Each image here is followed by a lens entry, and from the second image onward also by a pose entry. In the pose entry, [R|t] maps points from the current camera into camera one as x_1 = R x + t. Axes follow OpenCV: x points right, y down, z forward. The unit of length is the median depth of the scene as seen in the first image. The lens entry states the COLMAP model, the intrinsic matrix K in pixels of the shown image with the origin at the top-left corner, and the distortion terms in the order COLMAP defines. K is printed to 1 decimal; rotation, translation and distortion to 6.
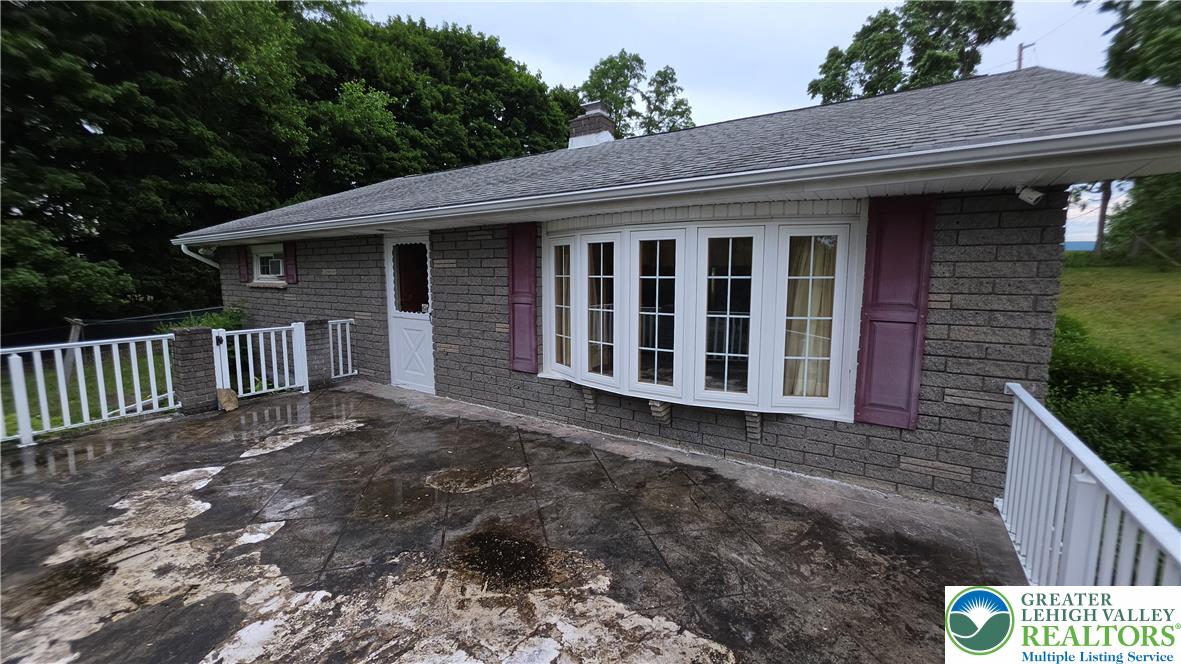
lens RADIAL K [[474.5, 0, 587.4], [0, 474.5, 328.3], [0, 0, 1]] dist [-0.008387, -0.000390]
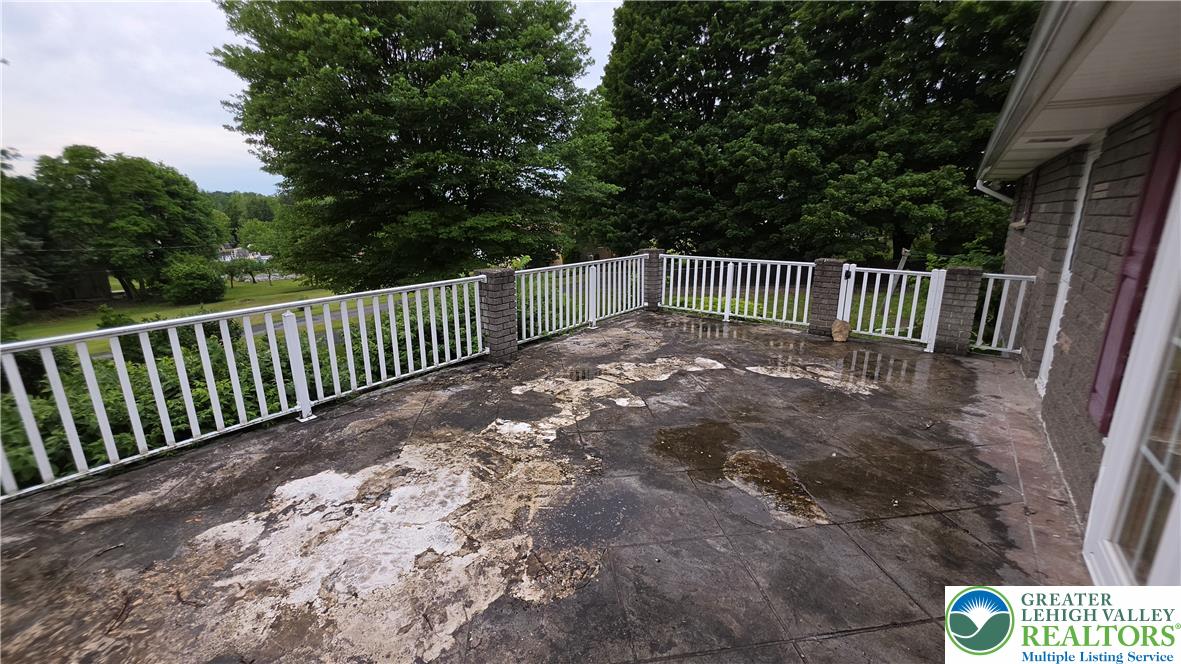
lens RADIAL K [[474.5, 0, 590.4], [0, 474.5, 331.2], [0, 0, 1]] dist [-0.008387, -0.000390]
pose [[-0.076099, 0.244360, -0.966694, 0.541437], [-0.114001, 0.961015, 0.251899, -0.091158], [0.990562, 0.129374, -0.045275, 0.830394]]
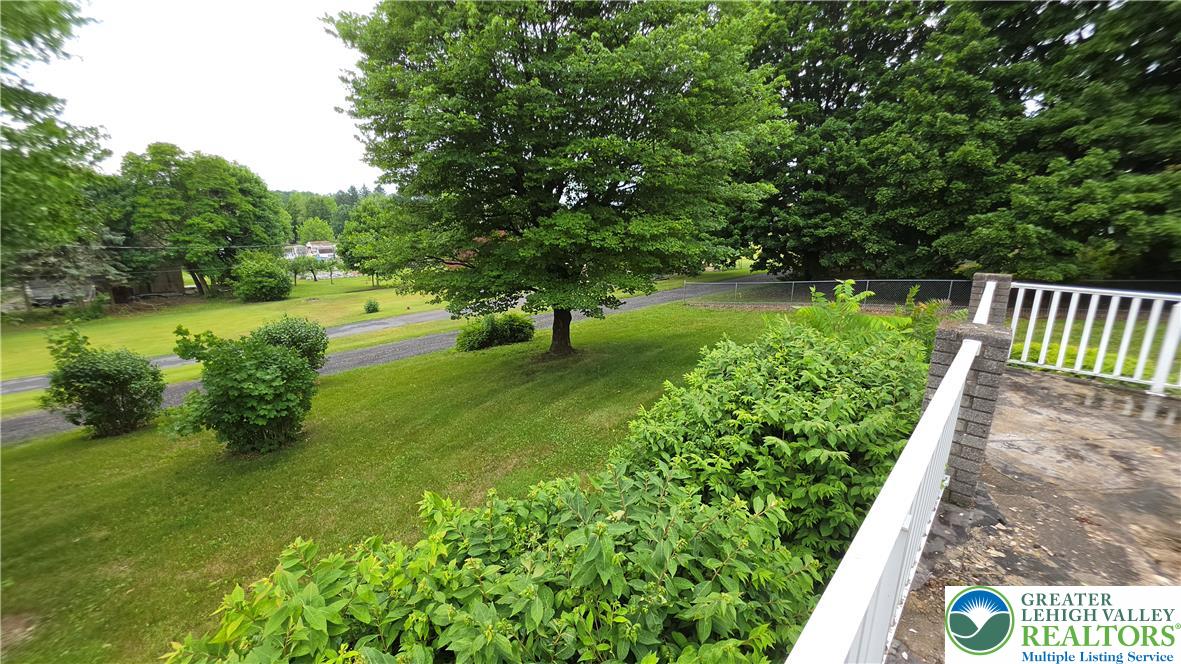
lens RADIAL K [[474.5, 0, 587.5], [0, 474.5, 331.9], [0, 0, 1]] dist [-0.008387, -0.000390]
pose [[-0.160815, 0.234219, -0.958791, -0.107105], [-0.127159, 0.958422, 0.255456, 0.029395], [0.978759, 0.163000, -0.124346, -0.091695]]
